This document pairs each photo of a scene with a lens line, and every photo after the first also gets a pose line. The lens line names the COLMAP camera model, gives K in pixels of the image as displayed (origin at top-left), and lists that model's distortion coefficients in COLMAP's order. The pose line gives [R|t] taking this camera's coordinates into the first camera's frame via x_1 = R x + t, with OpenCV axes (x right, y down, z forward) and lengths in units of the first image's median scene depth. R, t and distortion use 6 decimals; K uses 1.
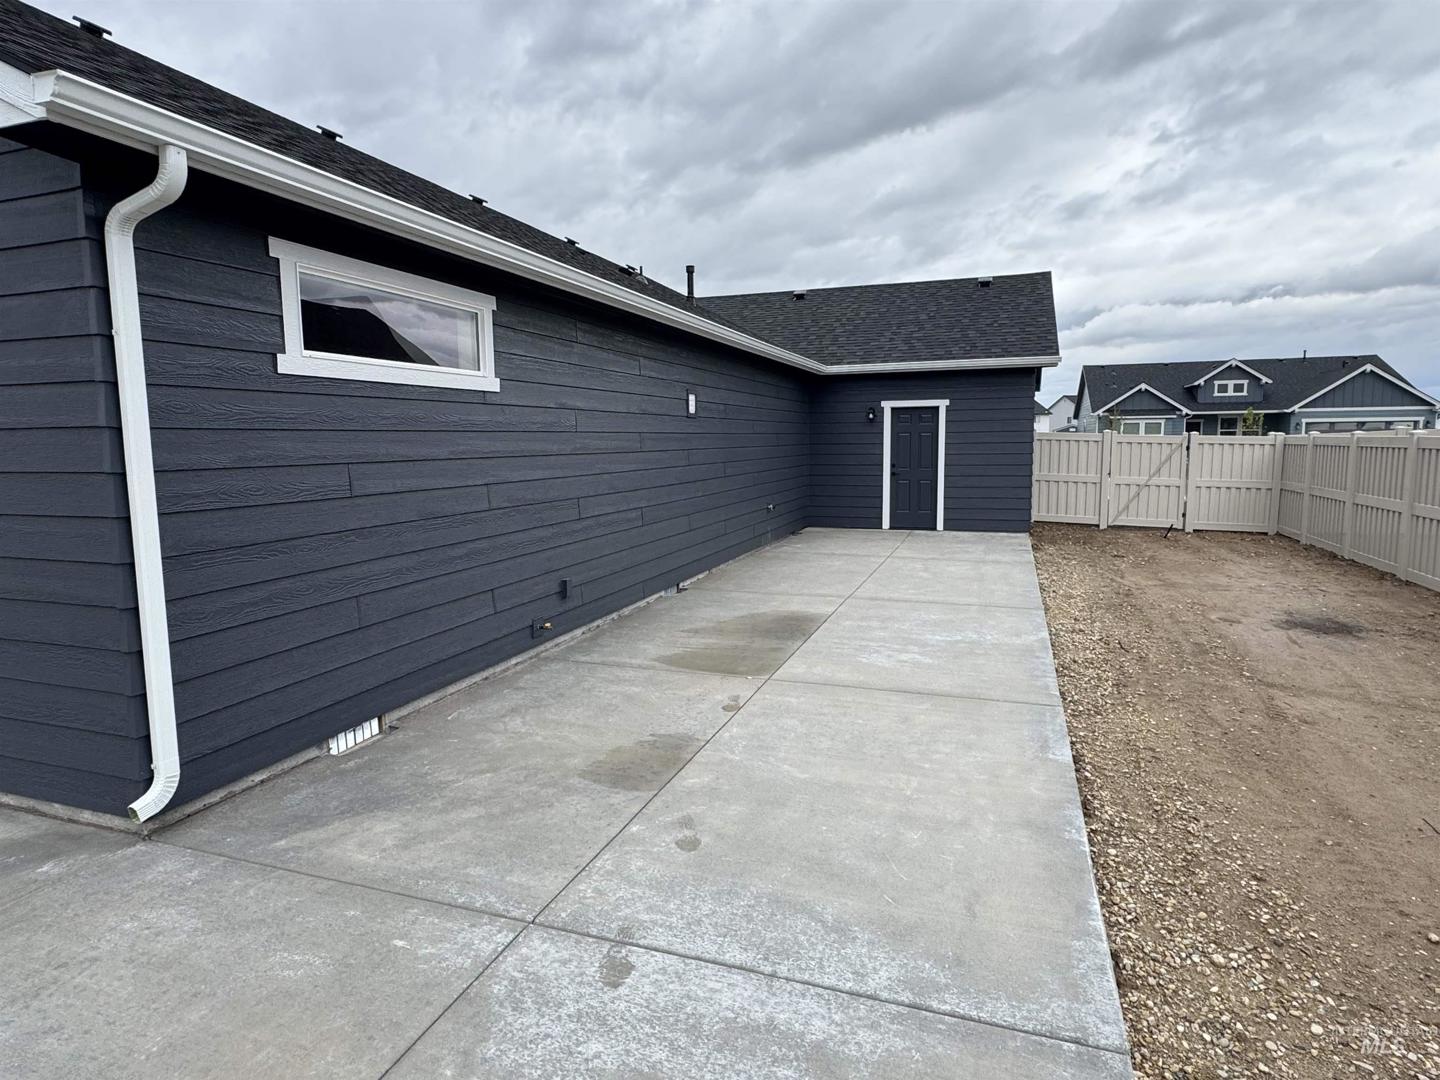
lens RADIAL K [[830.6, 0, 718.6], [0, 830.6, 540.9], [0, 0, 1]] dist [-0.004337, 0.004287]
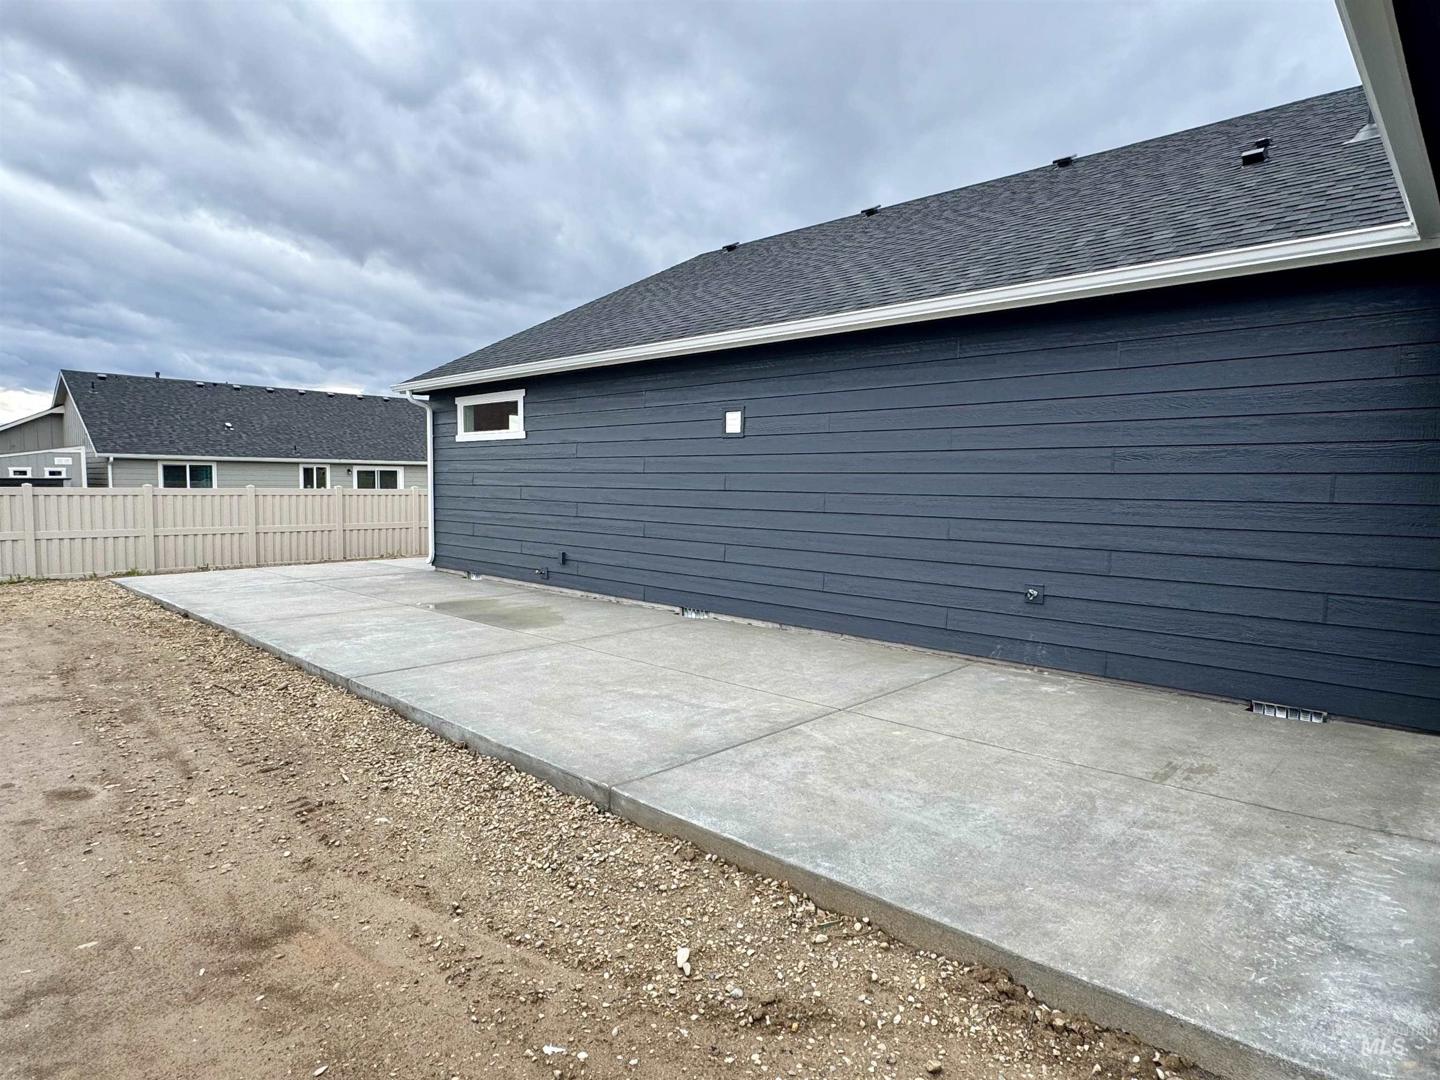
lens RADIAL K [[830.6, 0, 721.4], [0, 830.6, 535.7], [0, 0, 1]] dist [-0.004337, 0.004287]
pose [[-0.416364, 0.073919, -0.906188, 1.118455], [-0.110923, 0.985114, 0.131323, -0.225032], [0.902406, 0.155196, -0.401967, 1.914261]]
